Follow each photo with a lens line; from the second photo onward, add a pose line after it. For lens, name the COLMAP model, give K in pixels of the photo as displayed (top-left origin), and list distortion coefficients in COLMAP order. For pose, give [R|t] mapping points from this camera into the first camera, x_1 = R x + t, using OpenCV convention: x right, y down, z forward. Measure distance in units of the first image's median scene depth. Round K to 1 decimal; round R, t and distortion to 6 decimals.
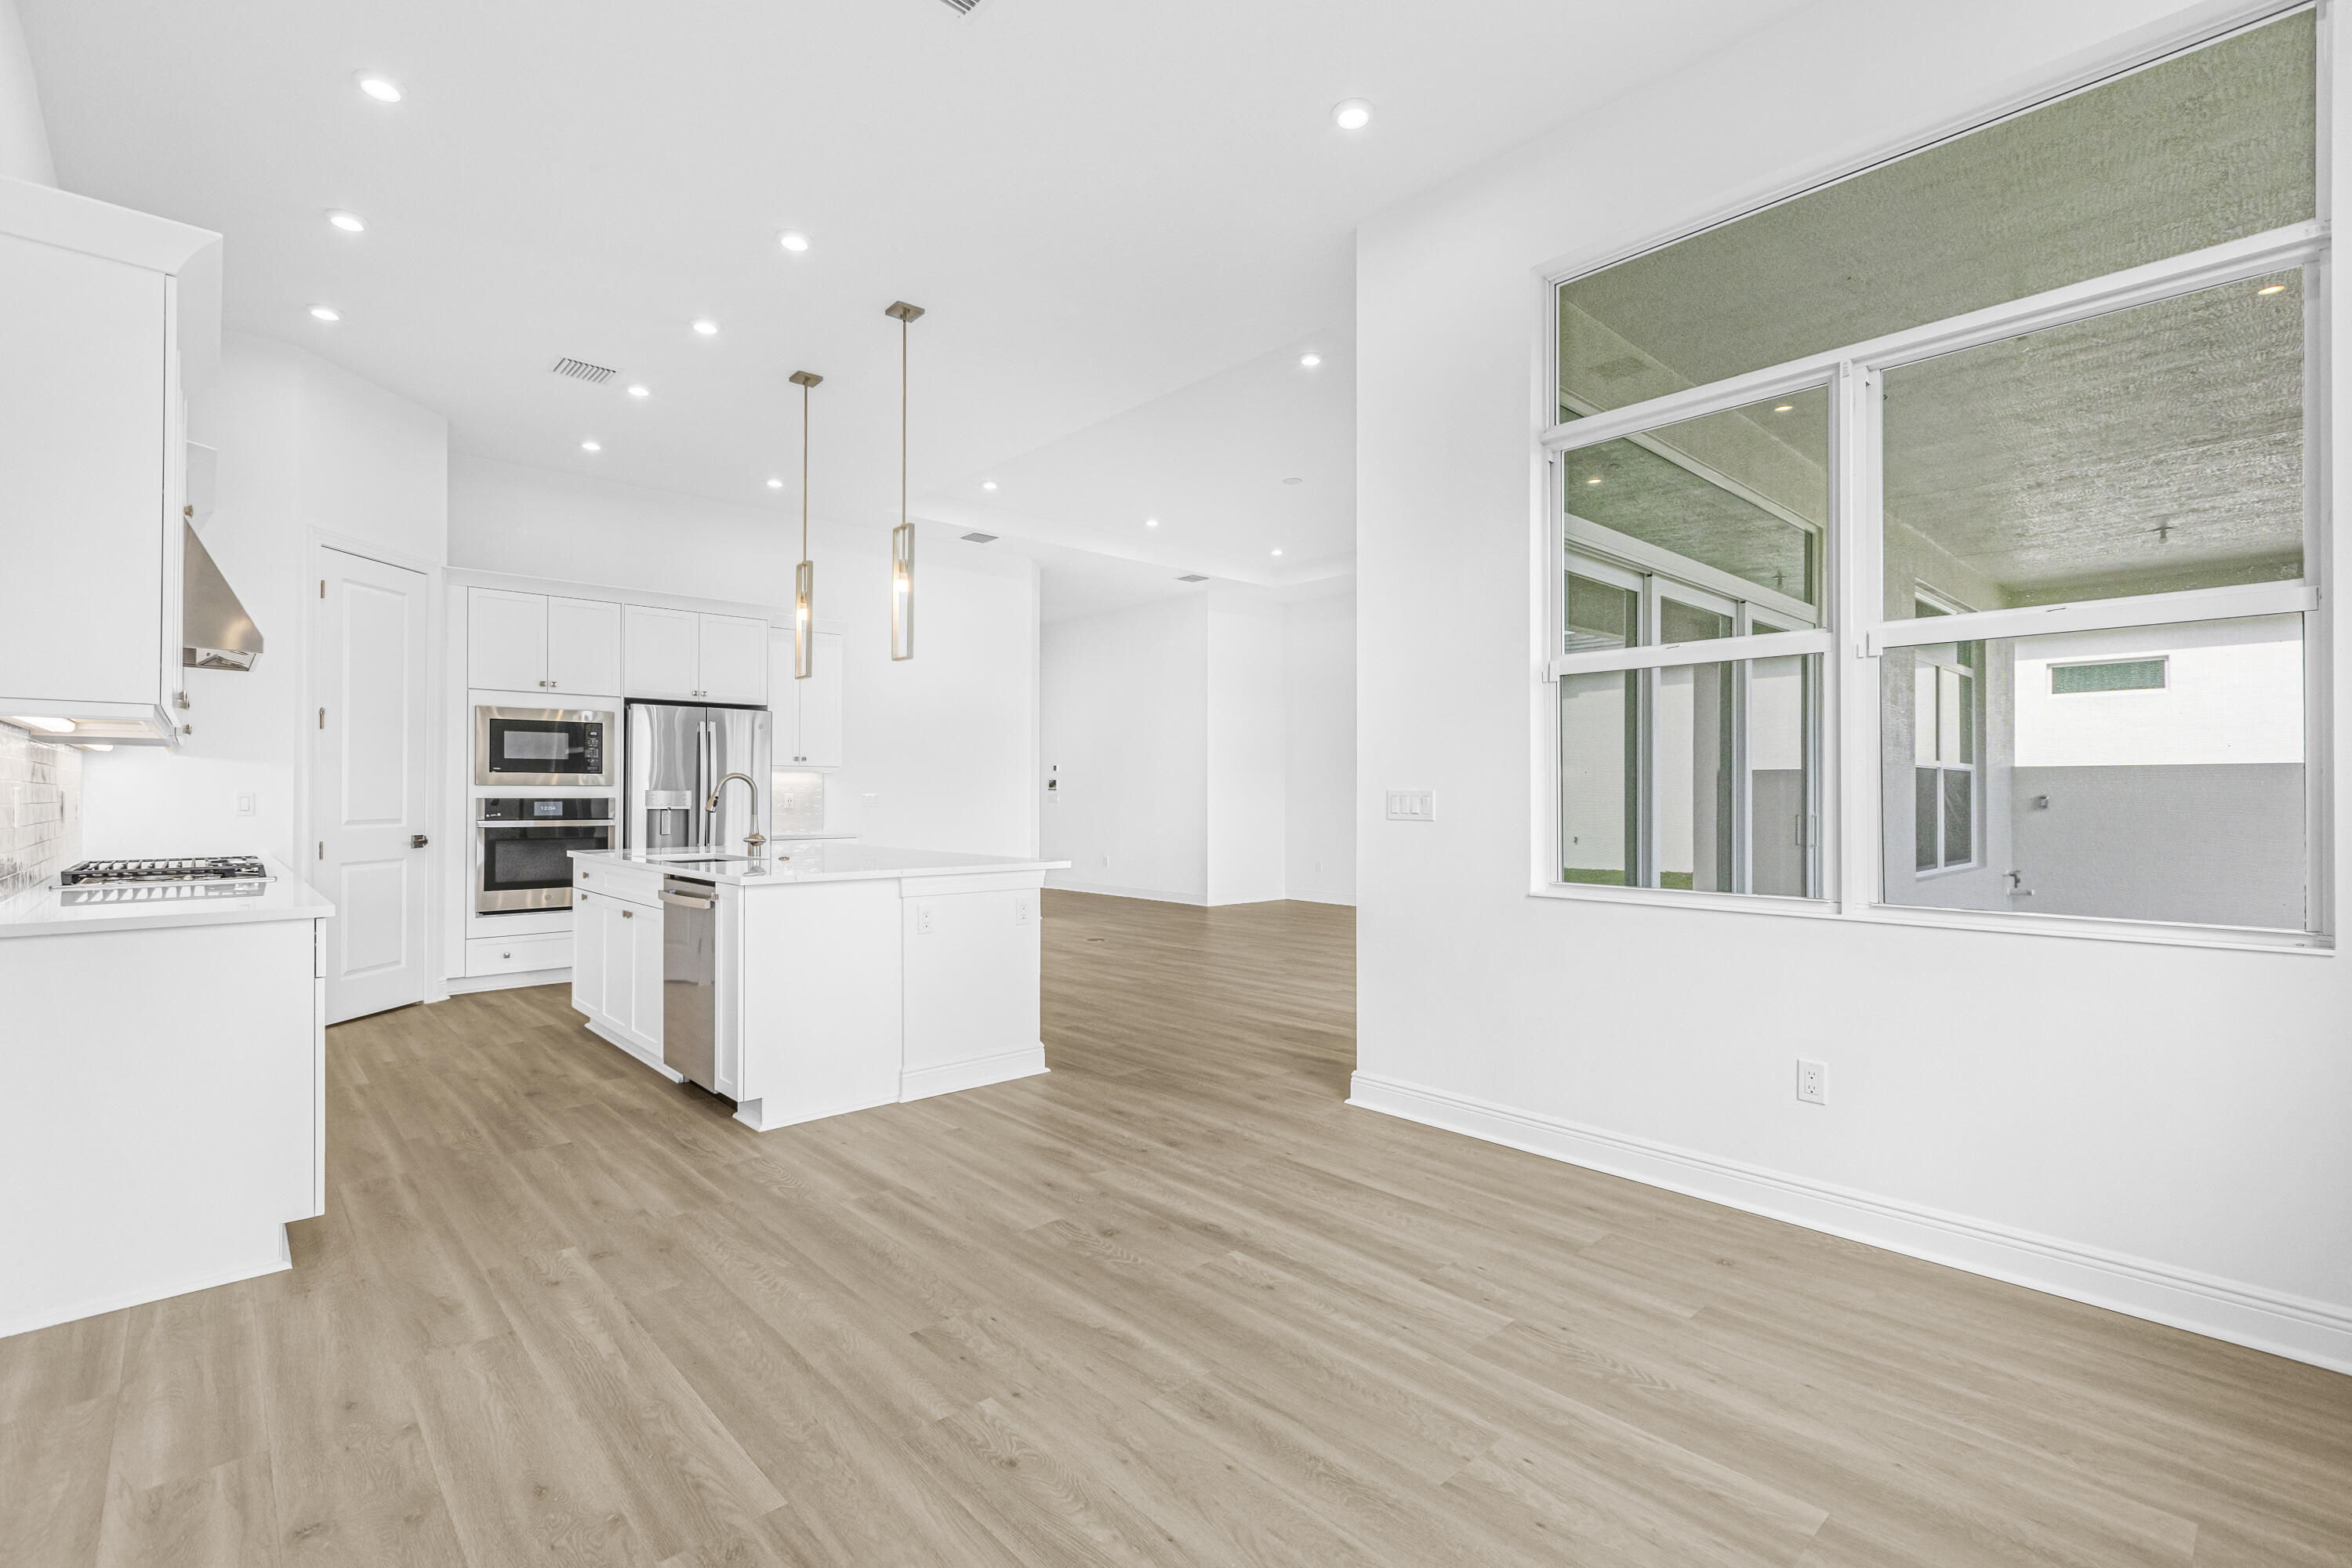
lens RADIAL K [[1058.3, 0, 1182.2], [0, 1058.3, 788.2], [0, 0, 1]] dist [0.001139, -0.000933]
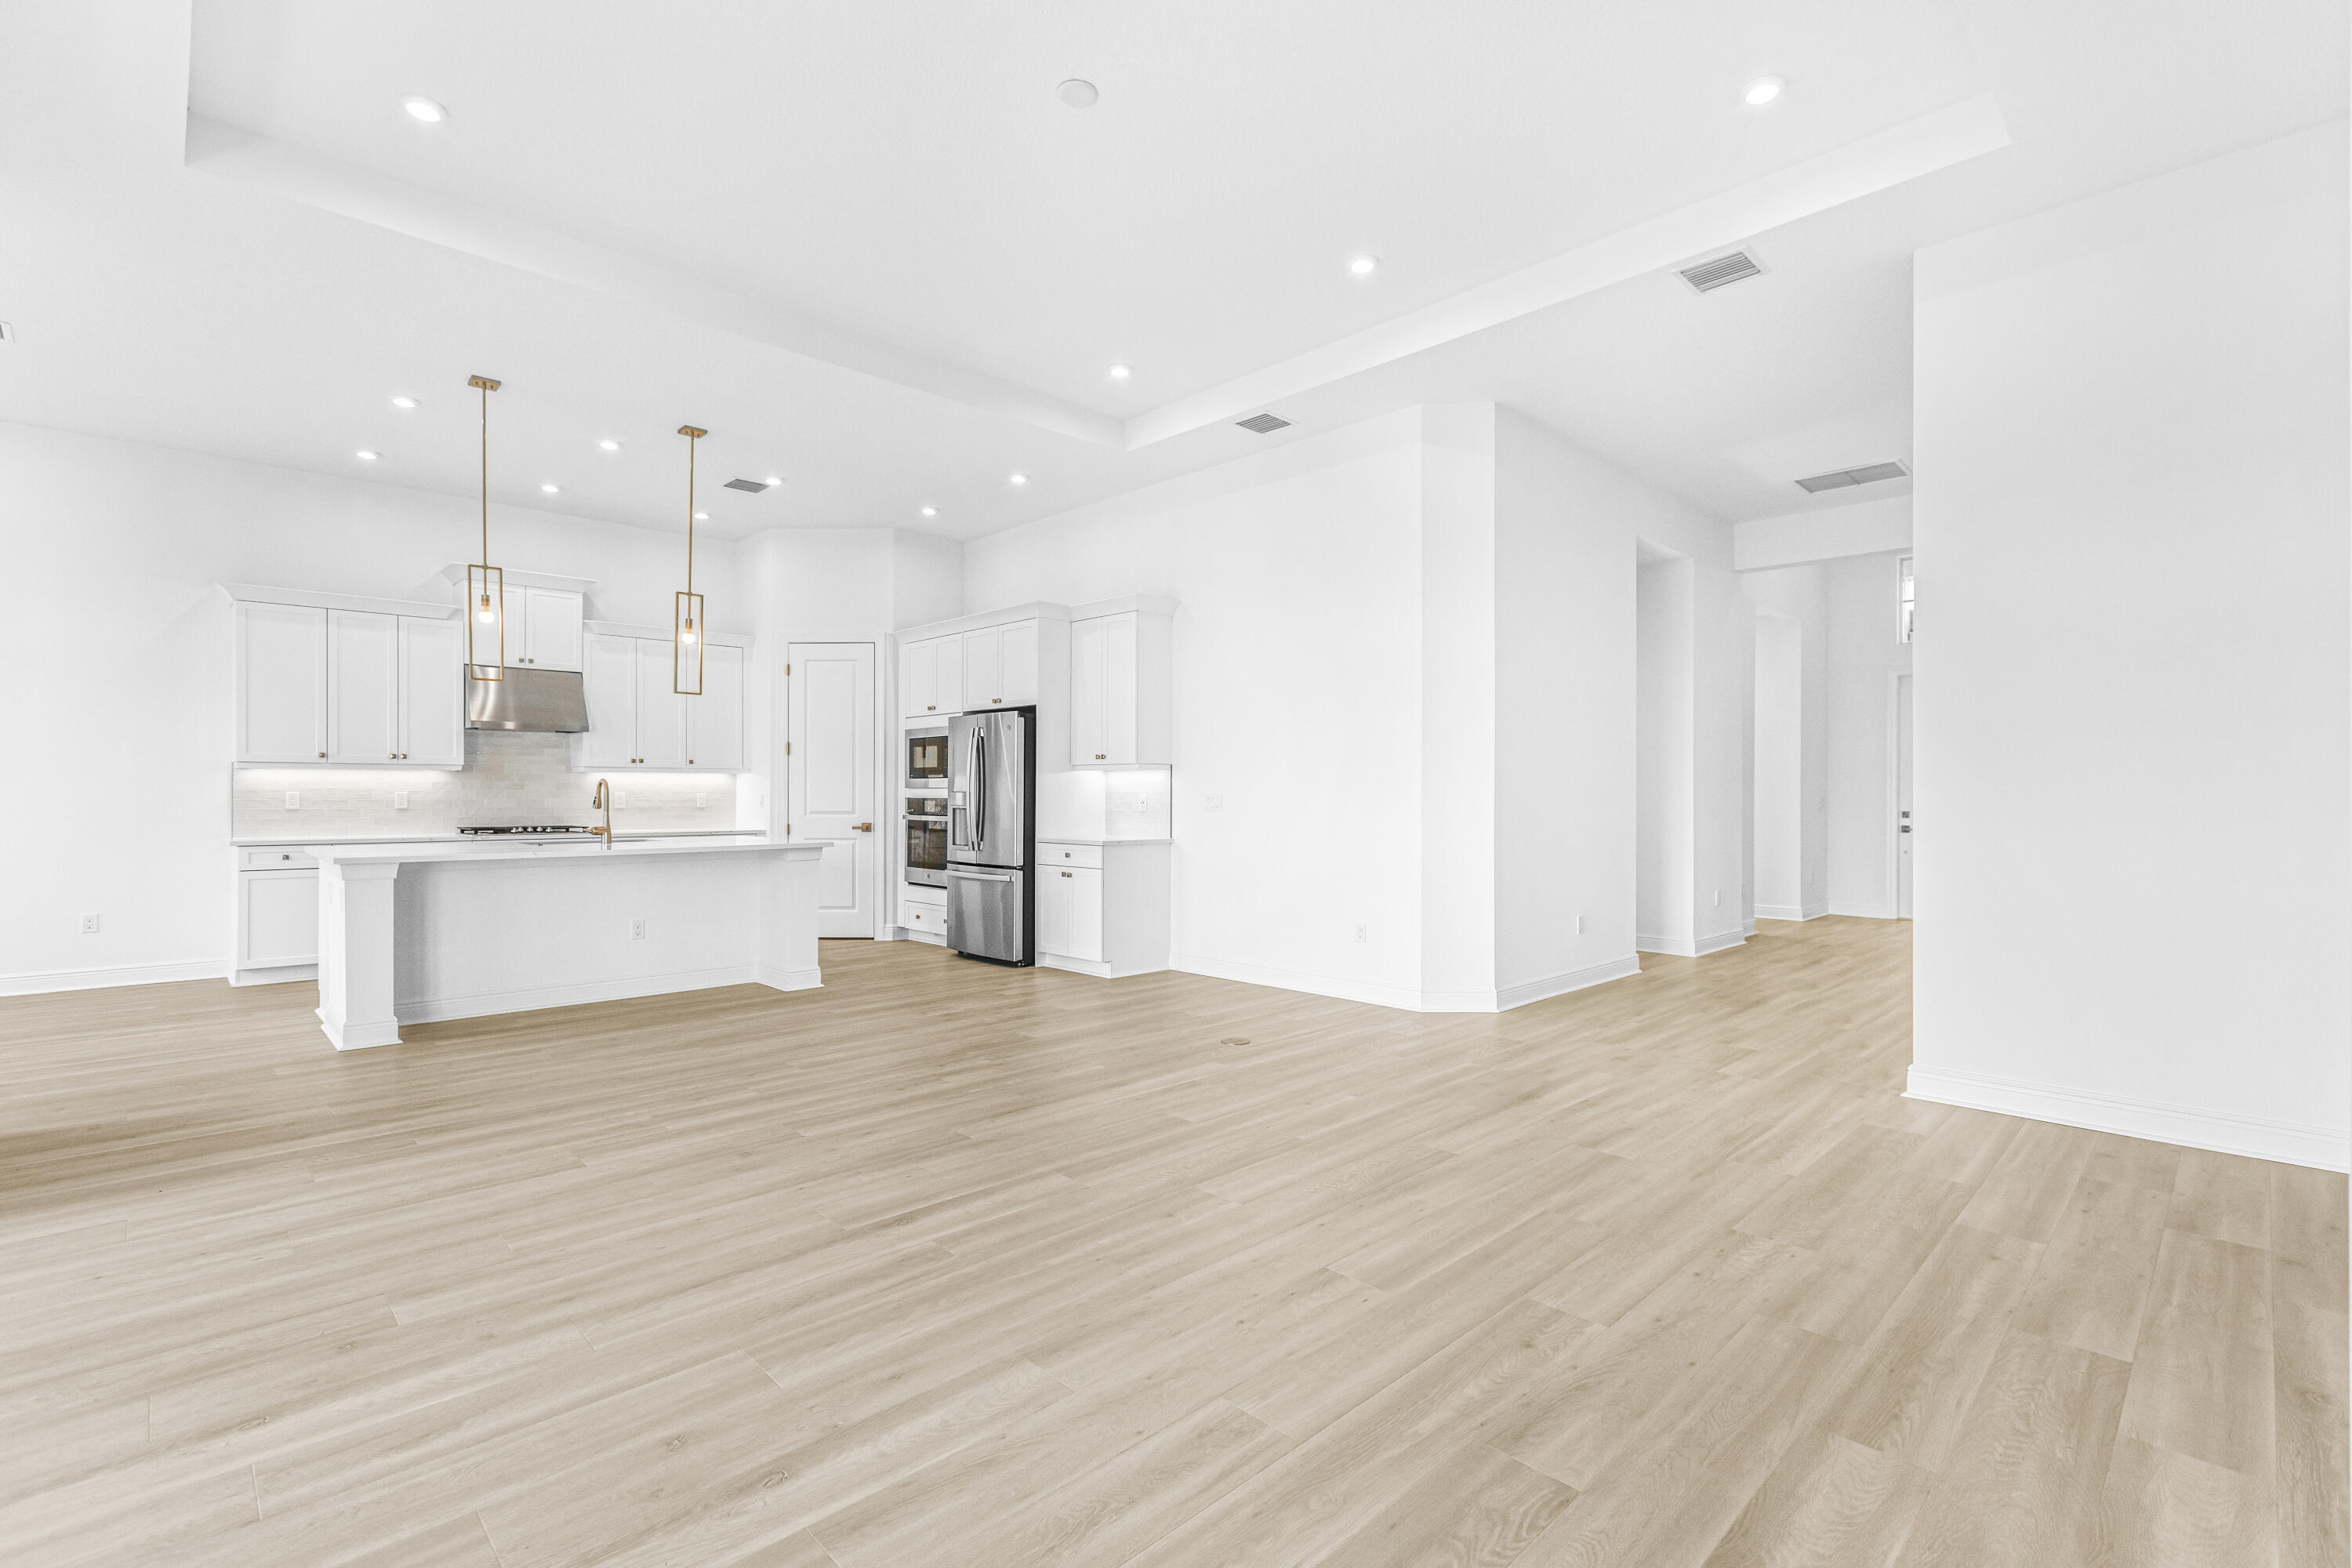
lens RADIAL K [[1058.3, 0, 1182.2], [0, 1058.3, 788.2], [0, 0, 1]] dist [0.001139, -0.000933]
pose [[0.023000, -0.007843, -0.999705, 0.708565], [0.006082, 0.999952, -0.007705, 0.009520], [0.999717, -0.005903, 0.023046, 1.331648]]
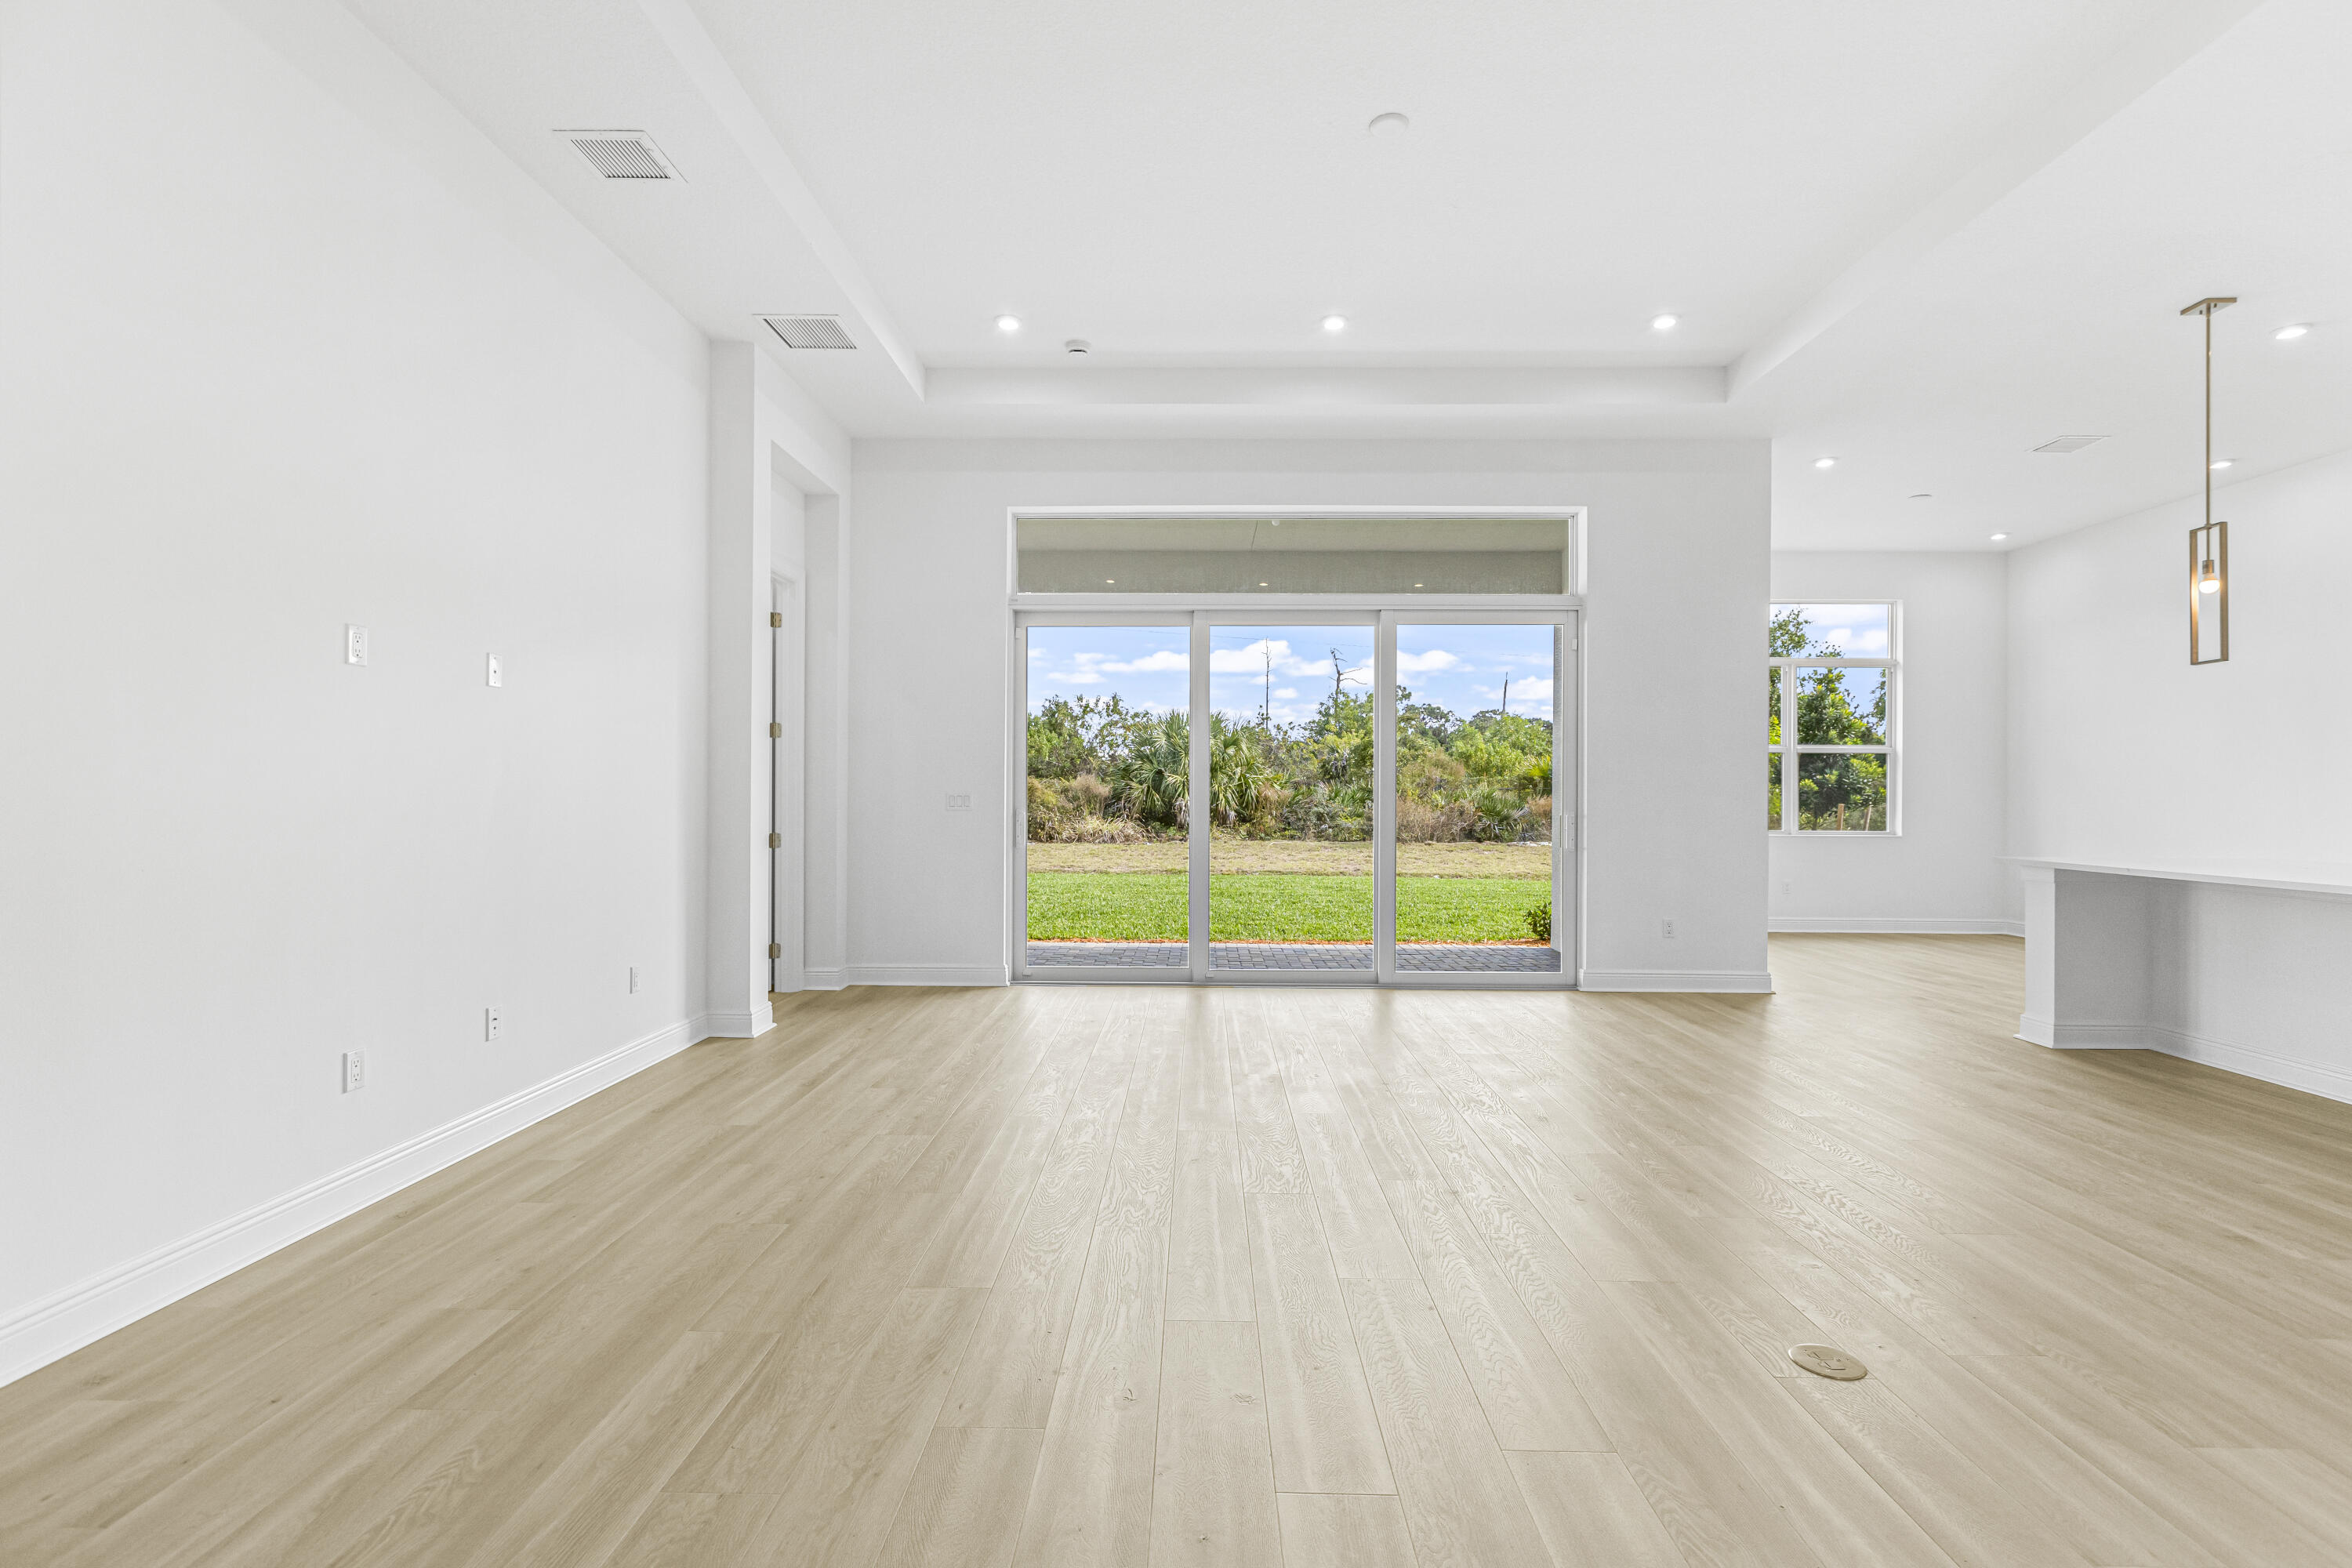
lens RADIAL K [[1067.2, 0, 1176.0], [0, 1067.2, 791.5], [0, 0, 1]] dist [0.001246, -0.000038]
pose [[-0.714902, -0.006704, 0.699193, -0.207659], [-0.014194, 0.999887, -0.004926, 0.011549], [-0.699081, -0.013446, -0.714916, 1.804887]]
